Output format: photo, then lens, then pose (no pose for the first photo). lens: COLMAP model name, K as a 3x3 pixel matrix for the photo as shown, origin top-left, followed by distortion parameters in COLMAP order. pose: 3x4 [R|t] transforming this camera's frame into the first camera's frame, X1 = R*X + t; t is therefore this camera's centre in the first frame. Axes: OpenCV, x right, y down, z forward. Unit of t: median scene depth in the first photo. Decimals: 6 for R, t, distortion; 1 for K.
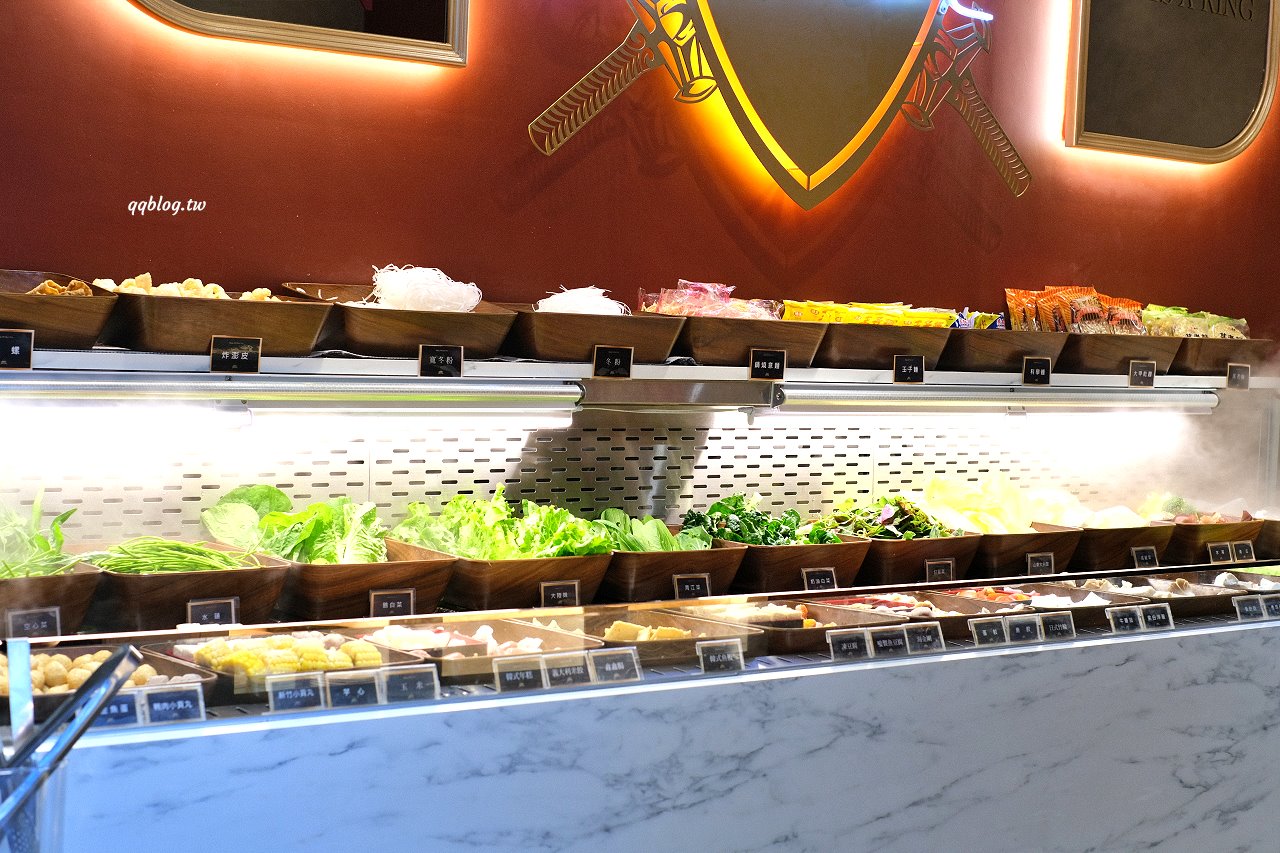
lens RADIAL K [[2170.7, 0, 640.0], [0, 2170.7, 426.5], [0, 0, 1]] dist [-0.068624, -0.337100]
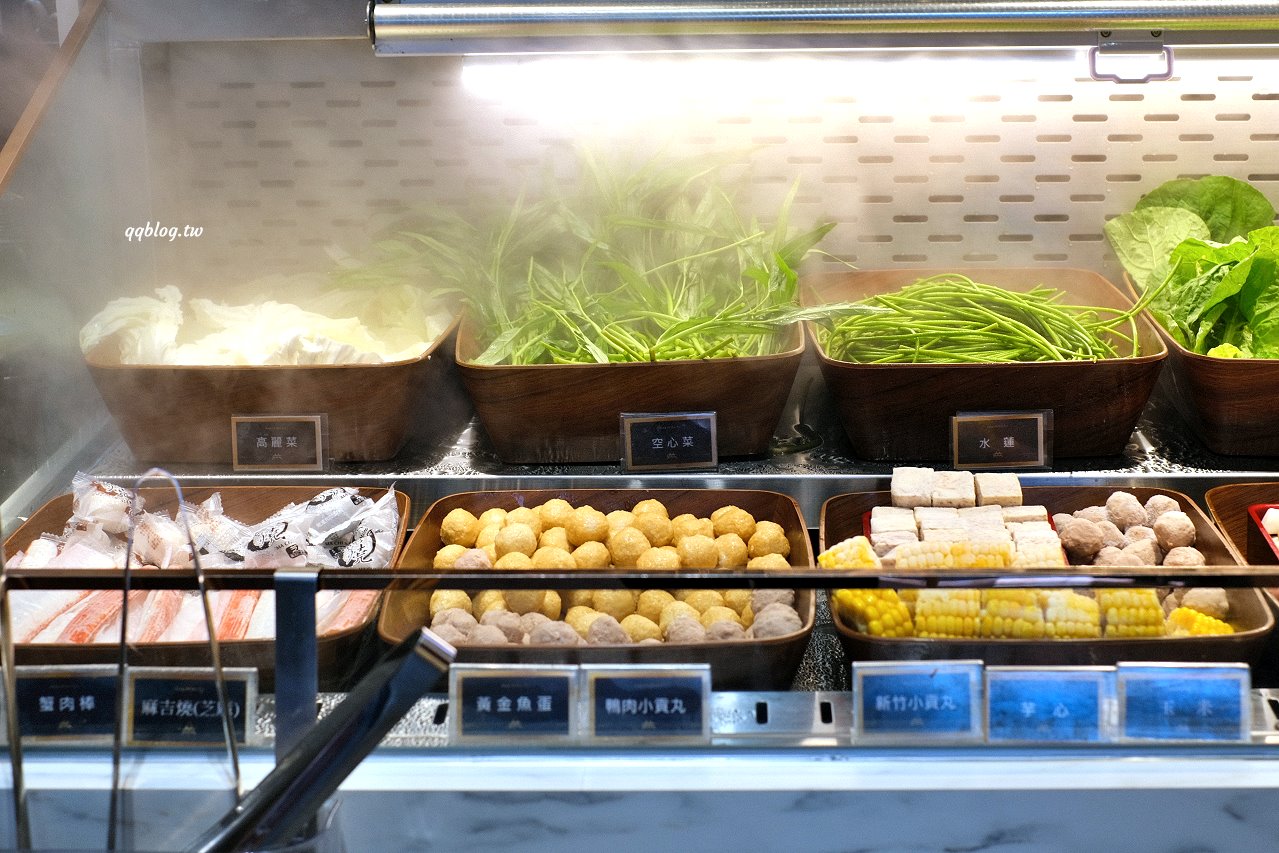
lens RADIAL K [[2169.0, 0, 639.5], [0, 2169.0, 426.5], [0, 0, 1]] dist [-0.068624, -0.337100]
pose [[0.767272, 0.123185, -0.629380, 0.078956], [0.020414, 0.976191, 0.215951, -0.037337], [0.640997, -0.178541, 0.746489, 0.525679]]
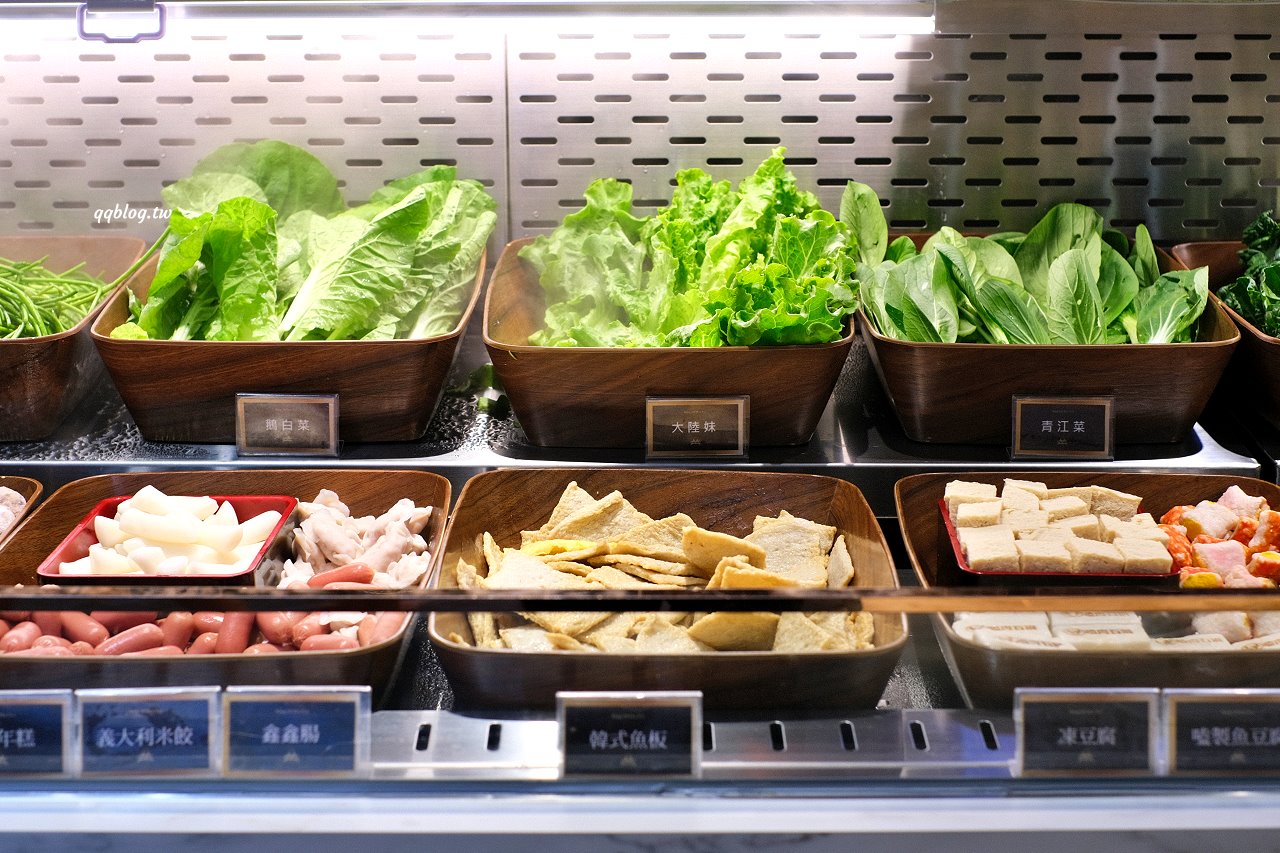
lens RADIAL K [[2170.7, 0, 640.0], [0, 2170.7, 426.5], [0, 0, 1]] dist [-0.068624, -0.337100]
pose [[0.789135, 0.144091, -0.597079, 0.248965], [0.002442, 0.971350, 0.237641, -0.034231], [0.614215, -0.188989, 0.766175, 0.707032]]
